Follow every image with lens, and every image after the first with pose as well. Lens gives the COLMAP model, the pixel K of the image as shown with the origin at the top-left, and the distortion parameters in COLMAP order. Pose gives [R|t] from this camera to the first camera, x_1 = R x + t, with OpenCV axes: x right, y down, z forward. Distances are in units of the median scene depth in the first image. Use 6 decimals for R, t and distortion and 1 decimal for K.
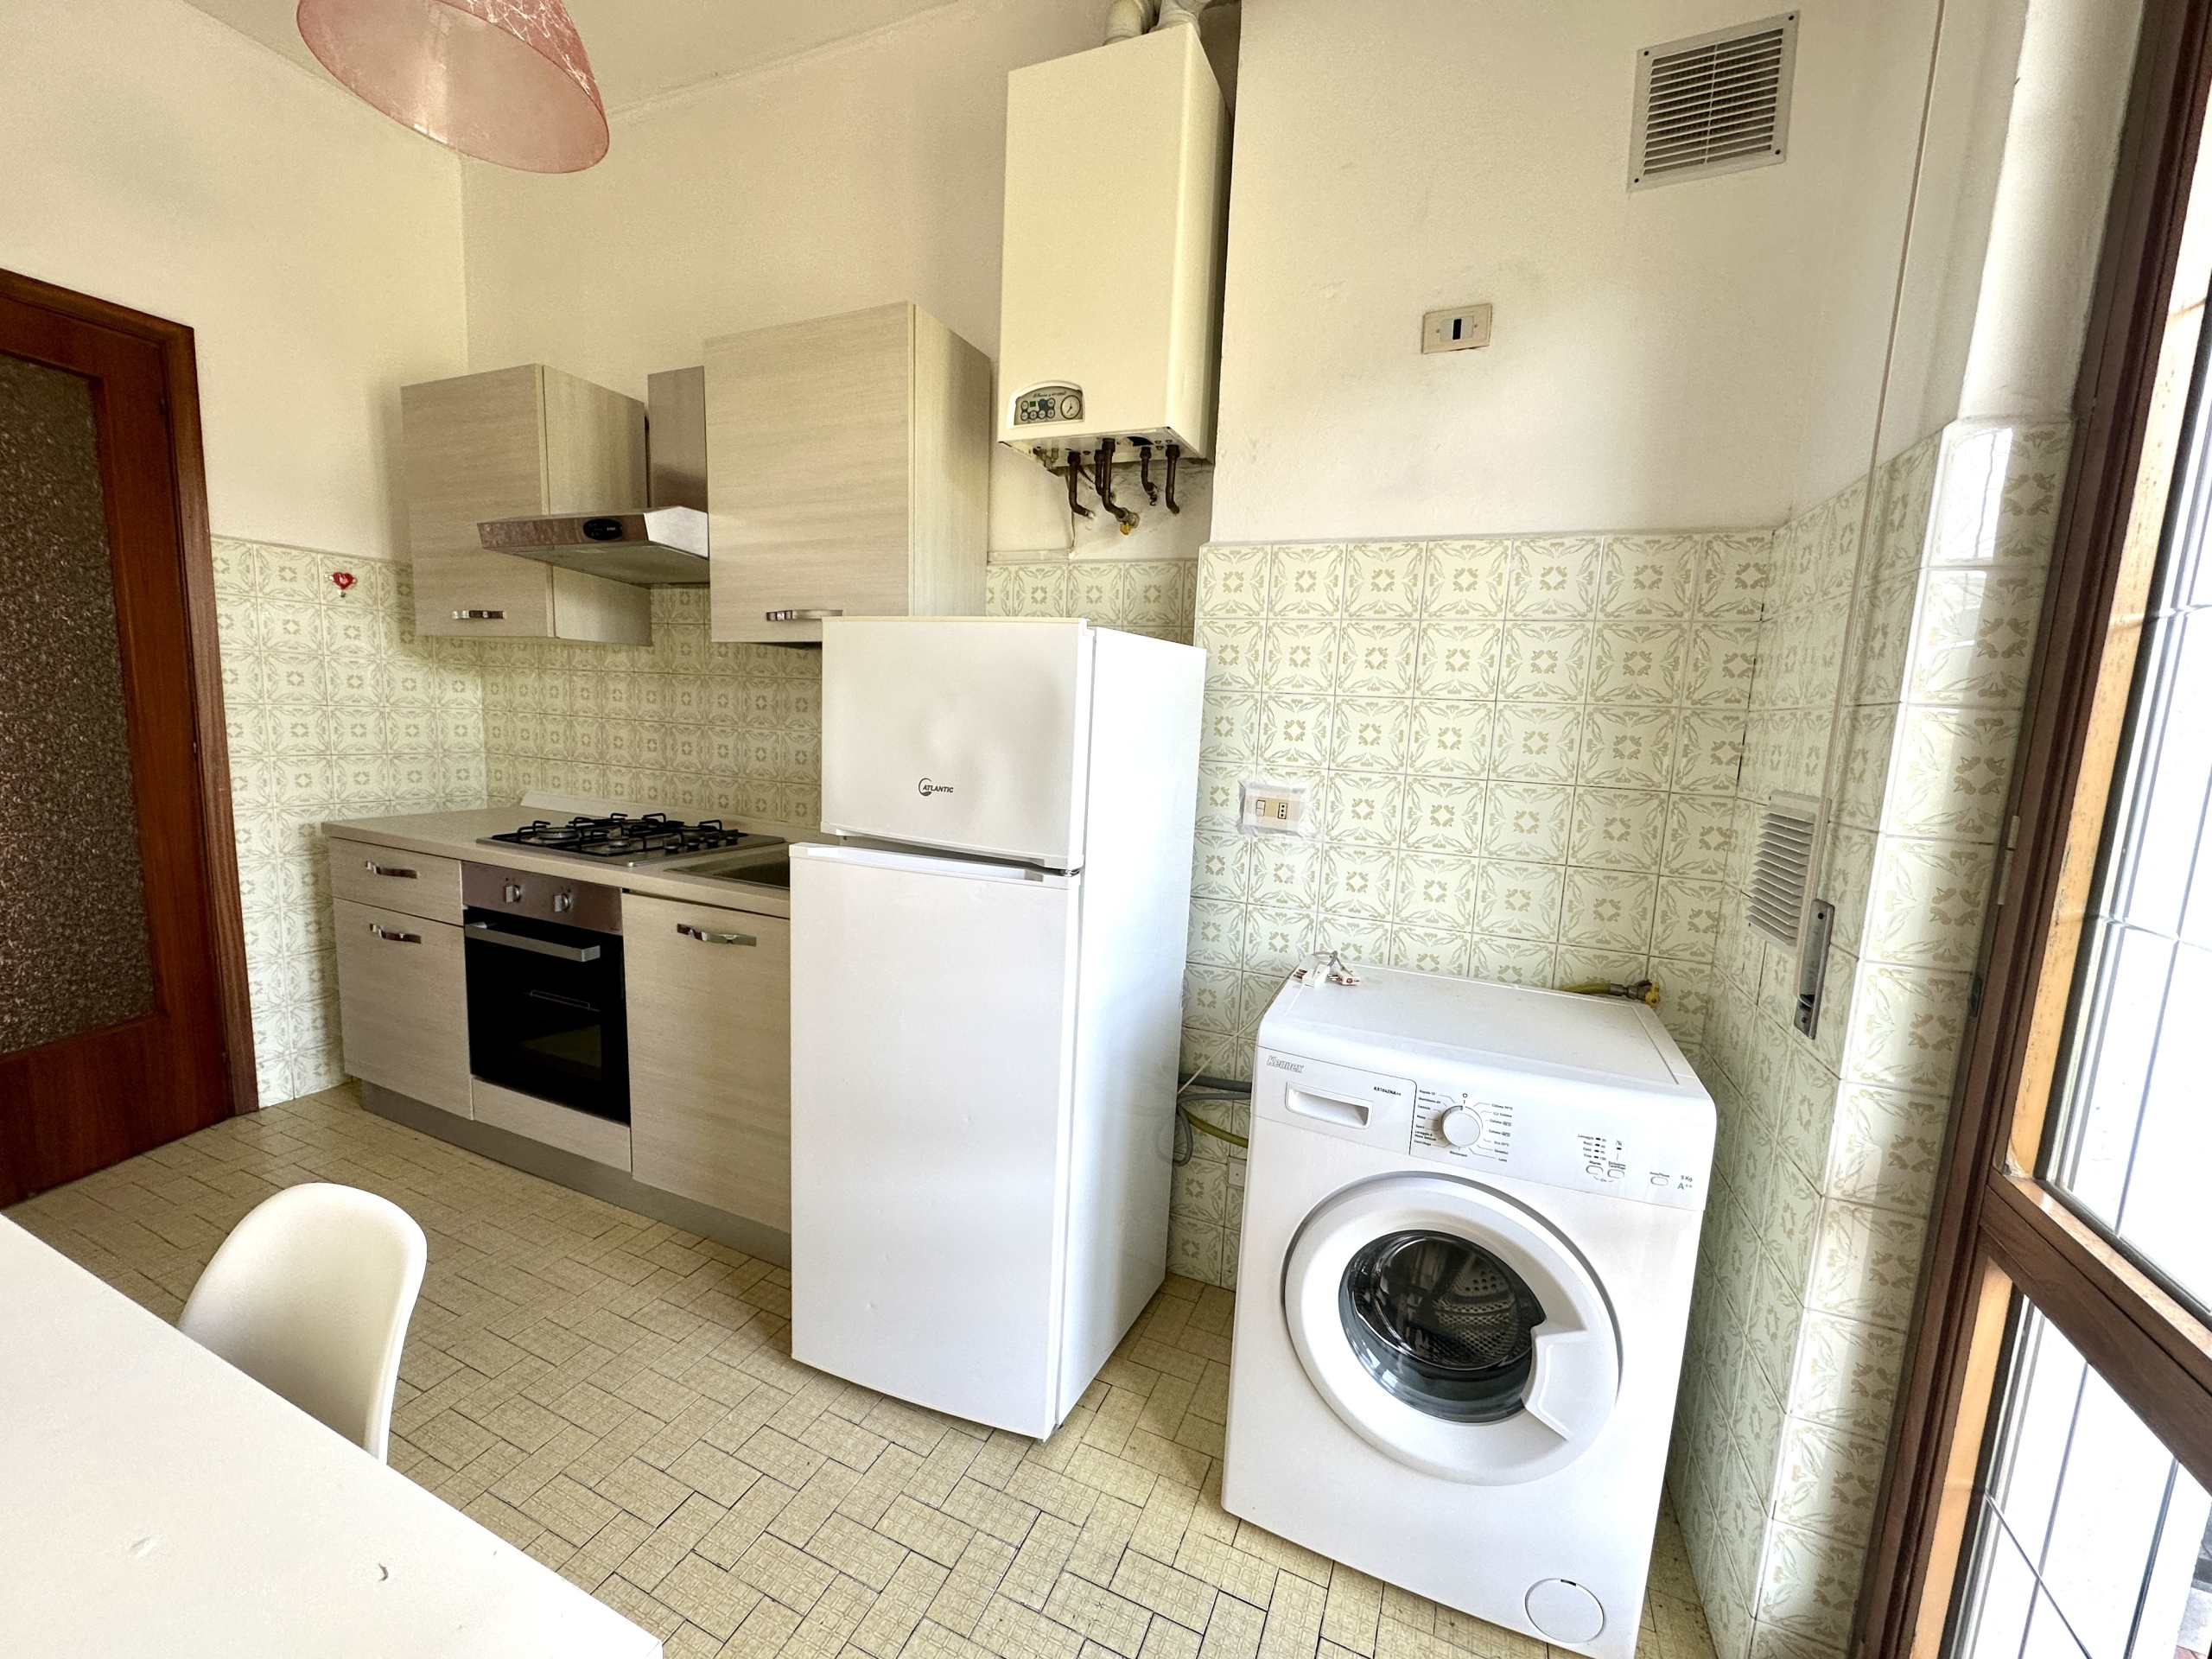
lens RADIAL K [[881.1, 0, 1105.7], [0, 881.1, 830.8], [0, 0, 1]] dist [-0.004558, 0.001151]
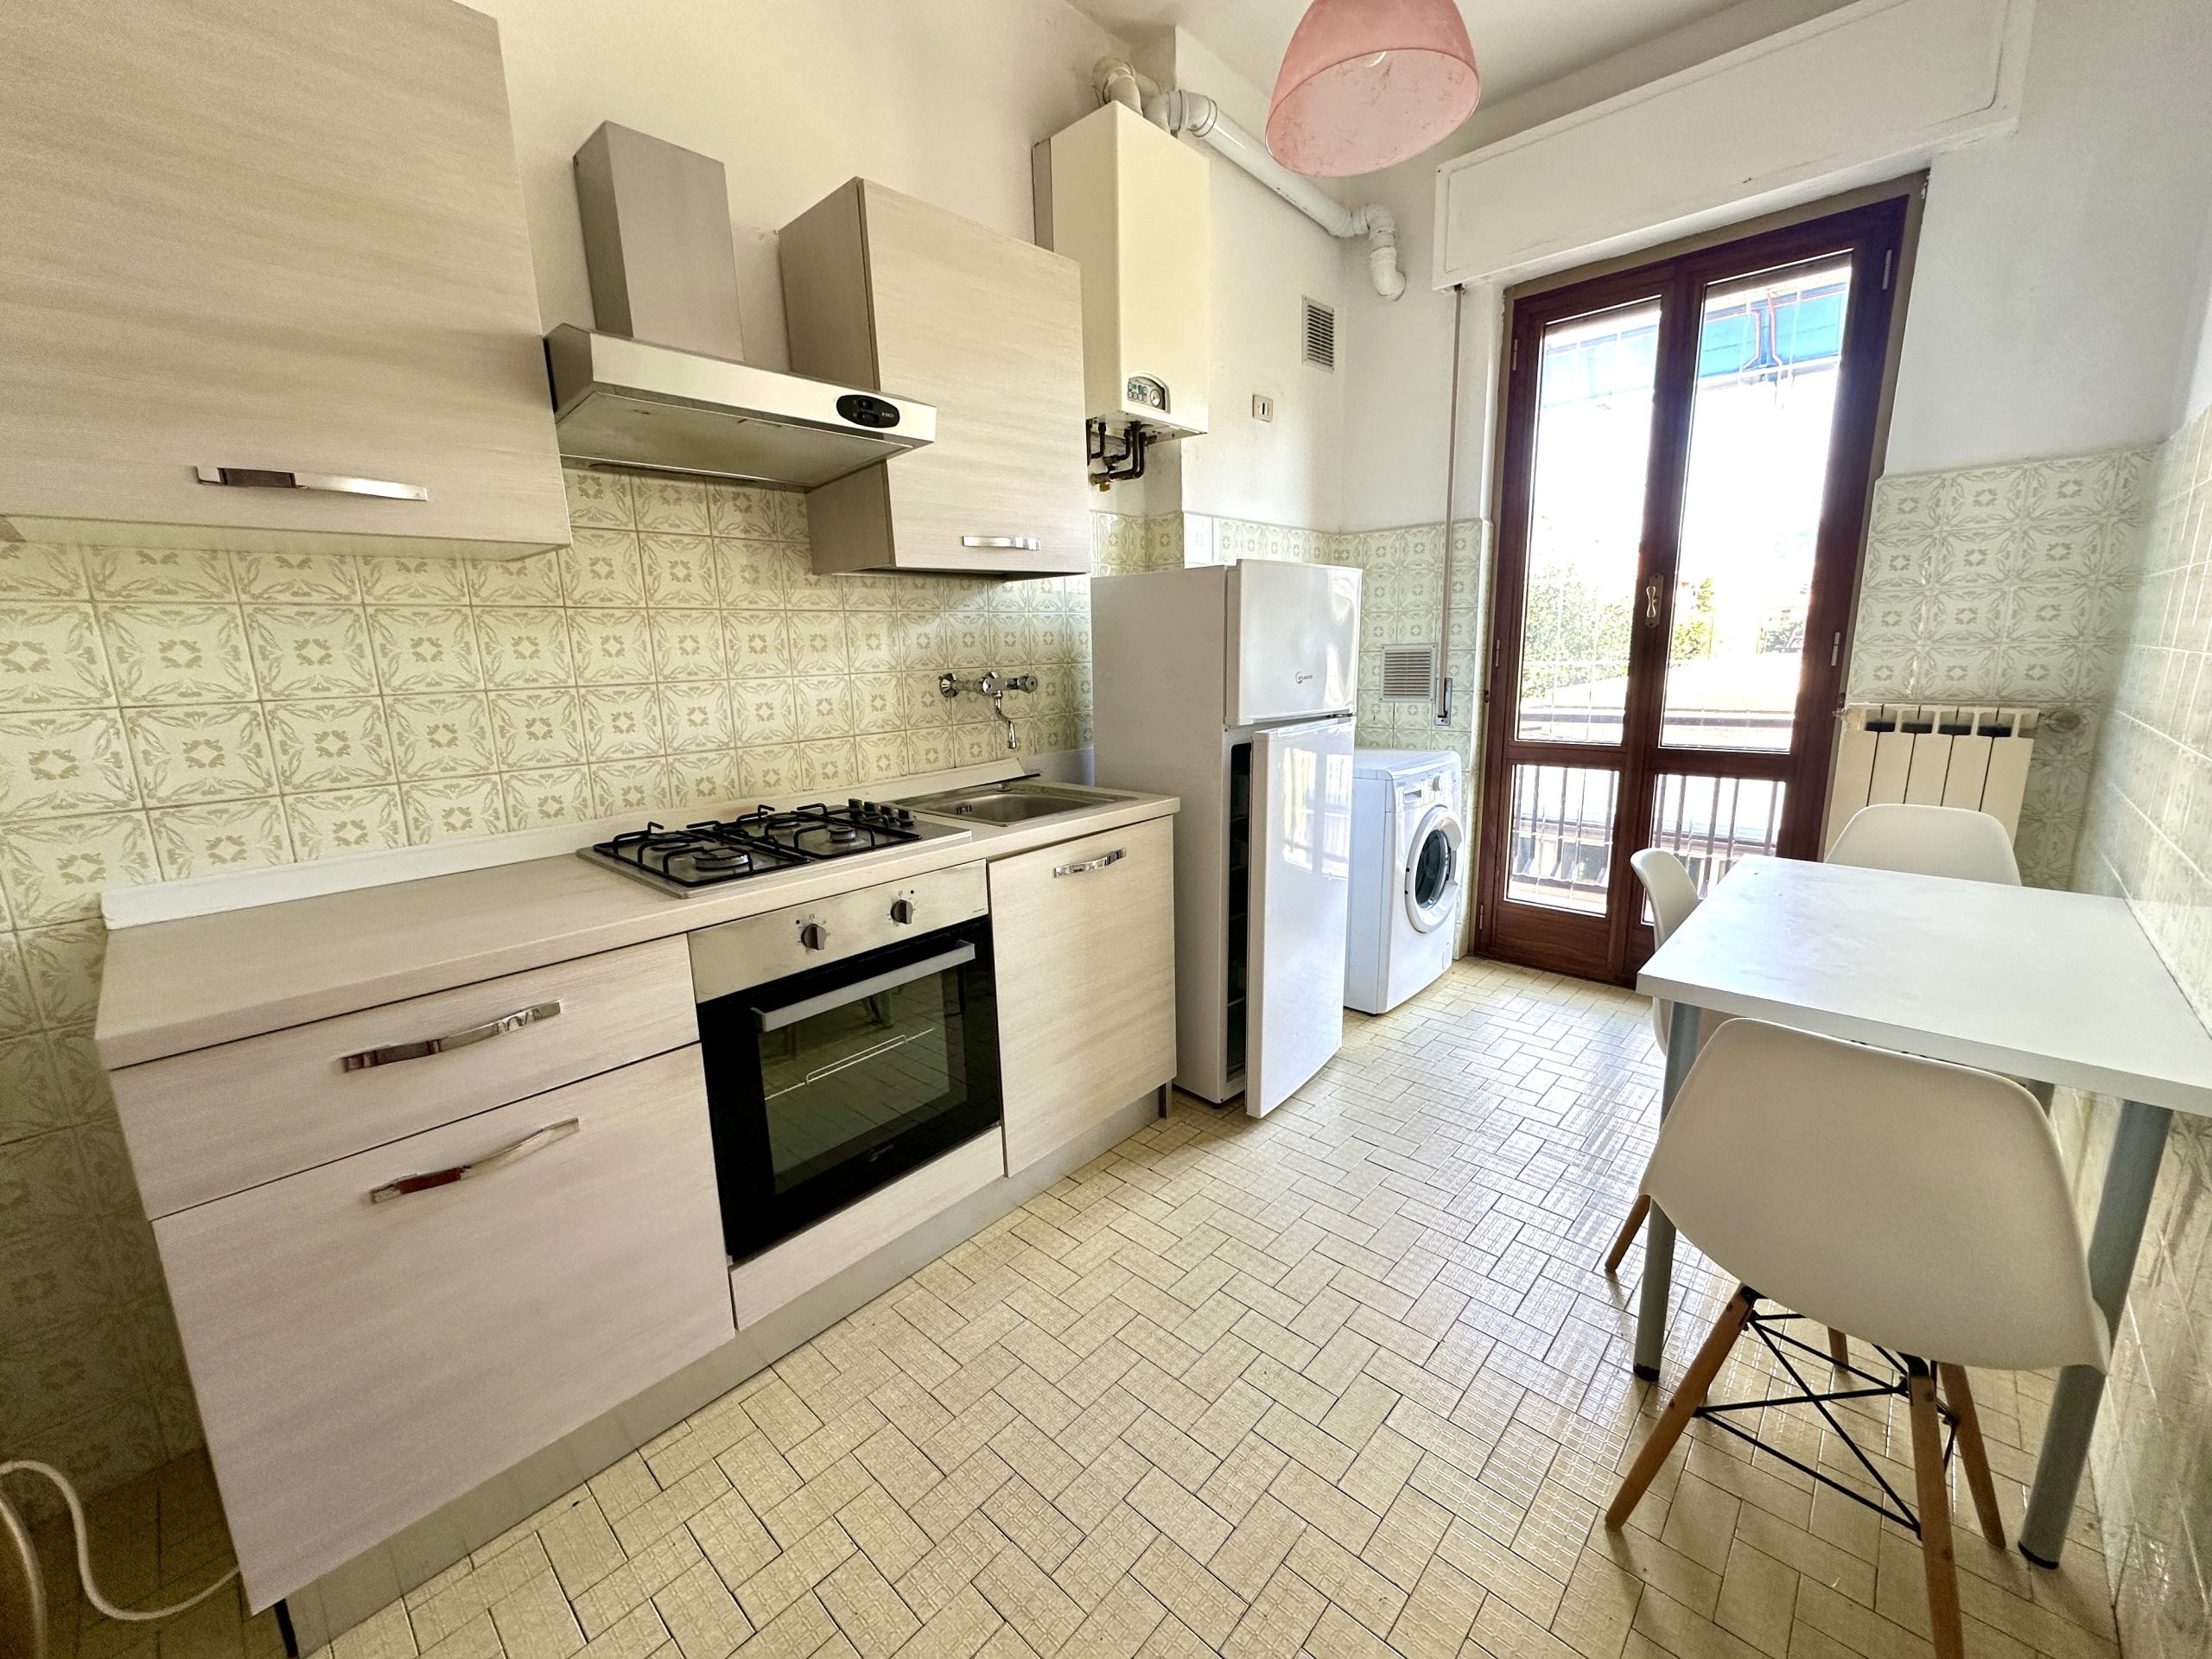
lens RADIAL K [[881.1, 0, 1105.7], [0, 881.1, 830.8], [0, 0, 1]] dist [-0.004558, 0.001151]
pose [[0.321952, -0.254232, 0.911983, -1.218209], [0.163619, 0.963718, 0.210893, -0.119106], [-0.932510, 0.081320, 0.351869, 0.547986]]
